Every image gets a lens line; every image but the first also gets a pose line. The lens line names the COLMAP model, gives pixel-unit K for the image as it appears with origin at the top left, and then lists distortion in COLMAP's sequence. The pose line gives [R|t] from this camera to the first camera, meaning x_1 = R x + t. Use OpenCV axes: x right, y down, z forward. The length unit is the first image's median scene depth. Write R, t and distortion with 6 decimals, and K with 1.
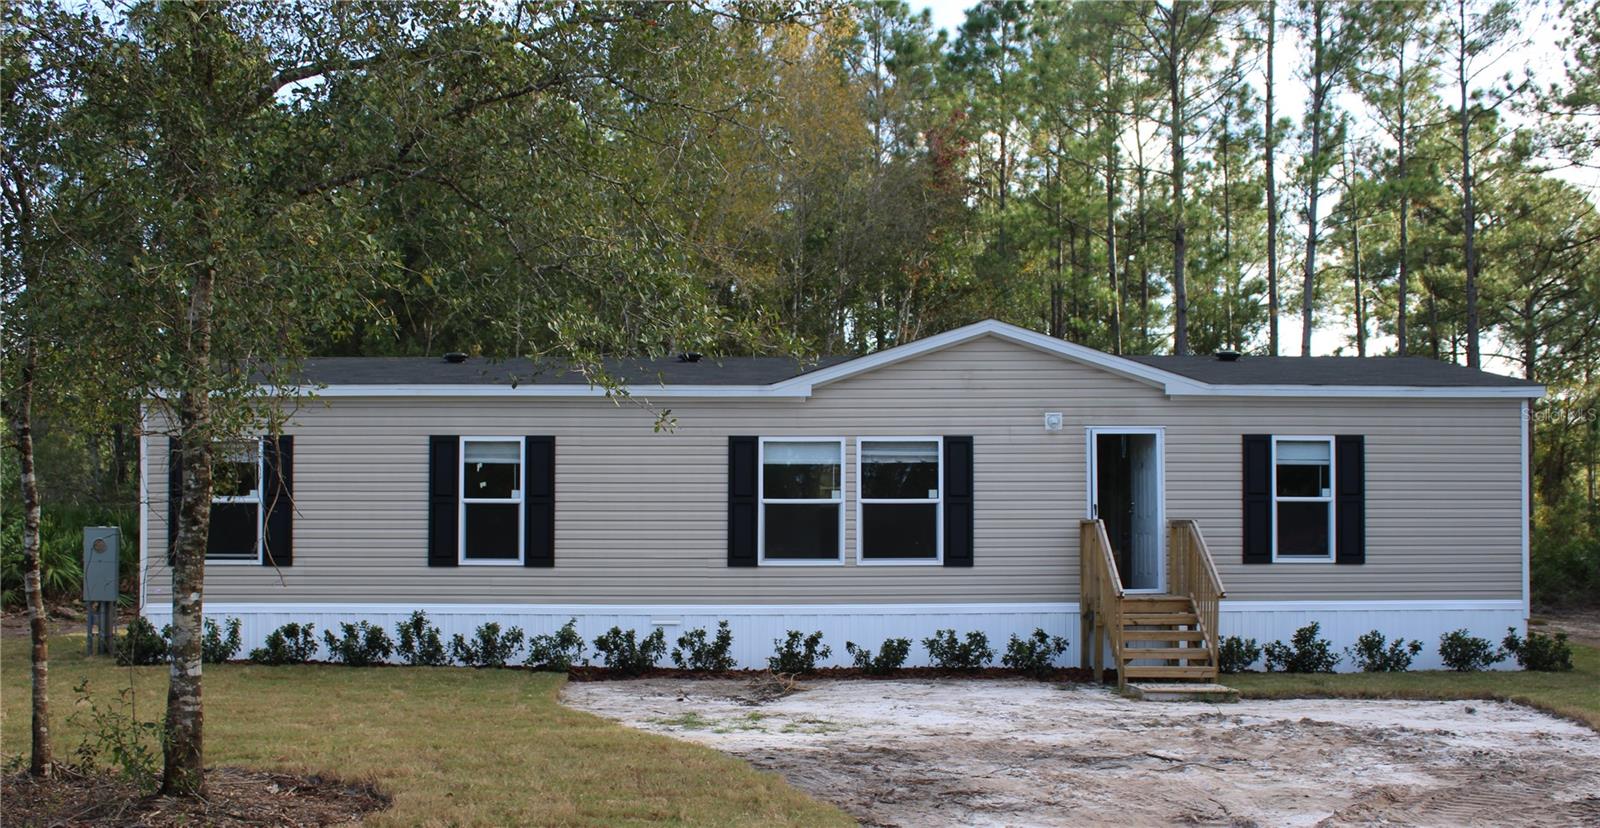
lens RADIAL K [[1565.2, 0, 797.1], [0, 1565.2, 535.8], [0, 0, 1]] dist [-0.087847, 0.000000]
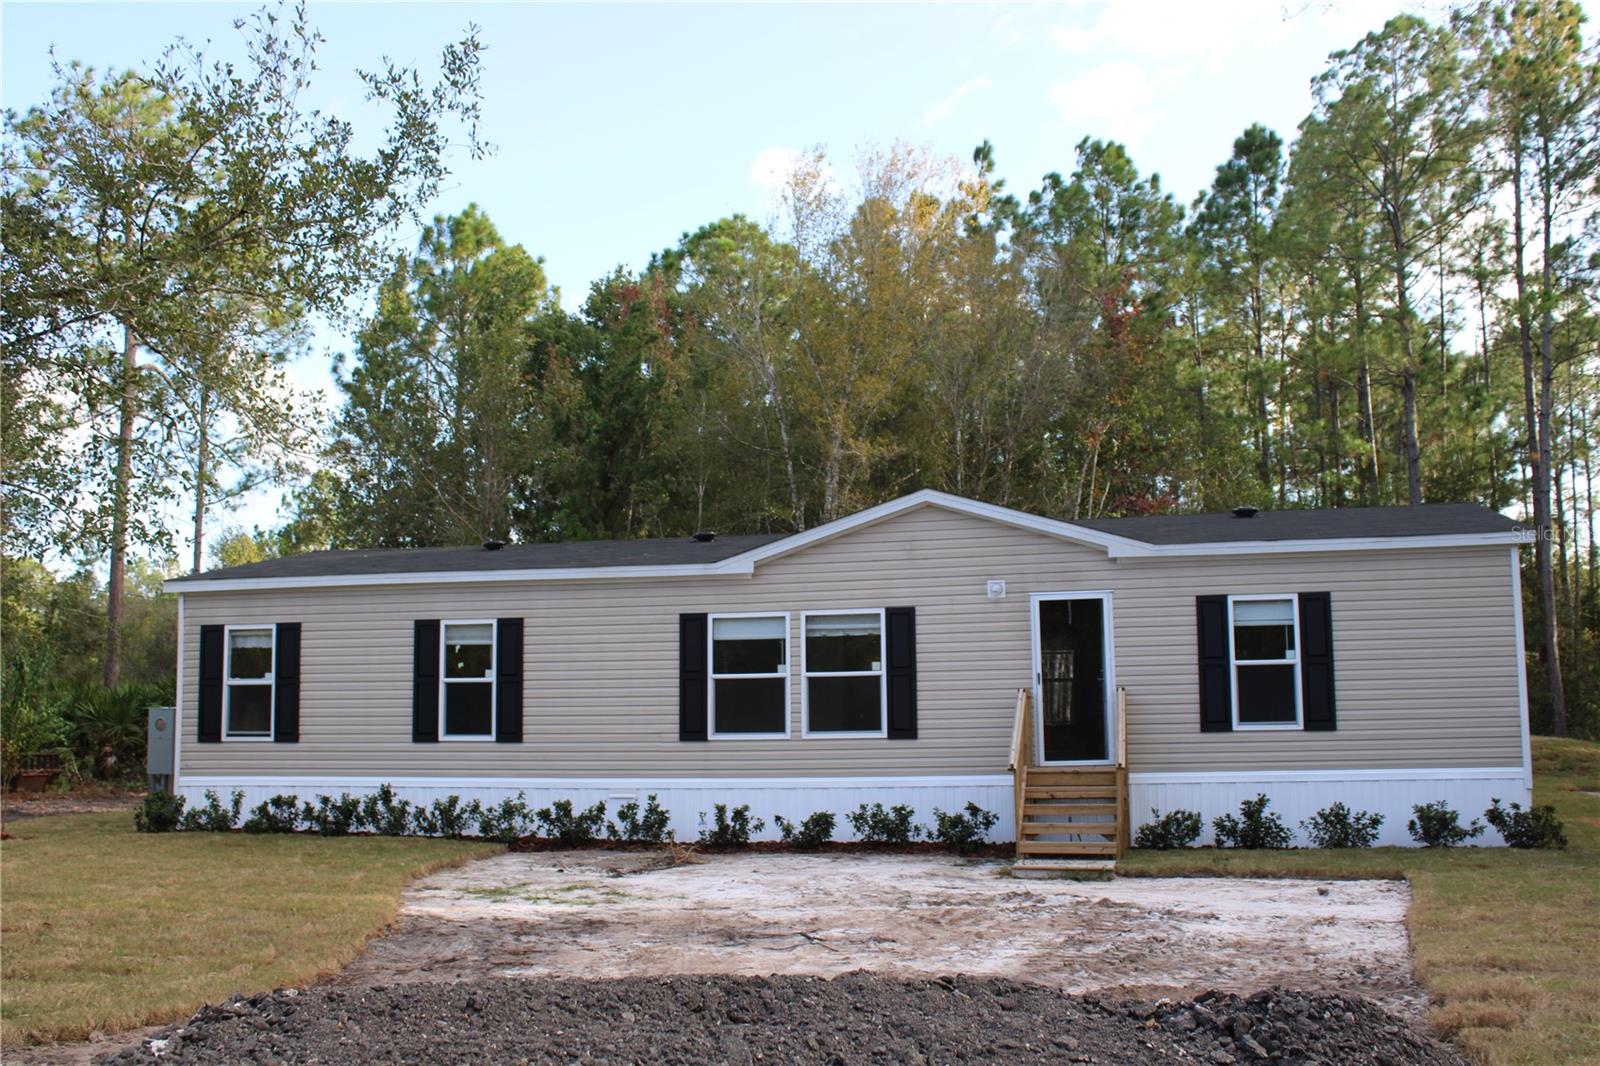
lens RADIAL K [[1572.8, 0, 804.4], [0, 1572.8, 532.3], [0, 0, 1]] dist [-0.089238, 0.000000]
pose [[0.971917, -0.039730, -0.231944, 0.278764], [0.013966, 0.993646, -0.111684, -0.000148], [0.234908, 0.105309, 0.966296, 0.011872]]
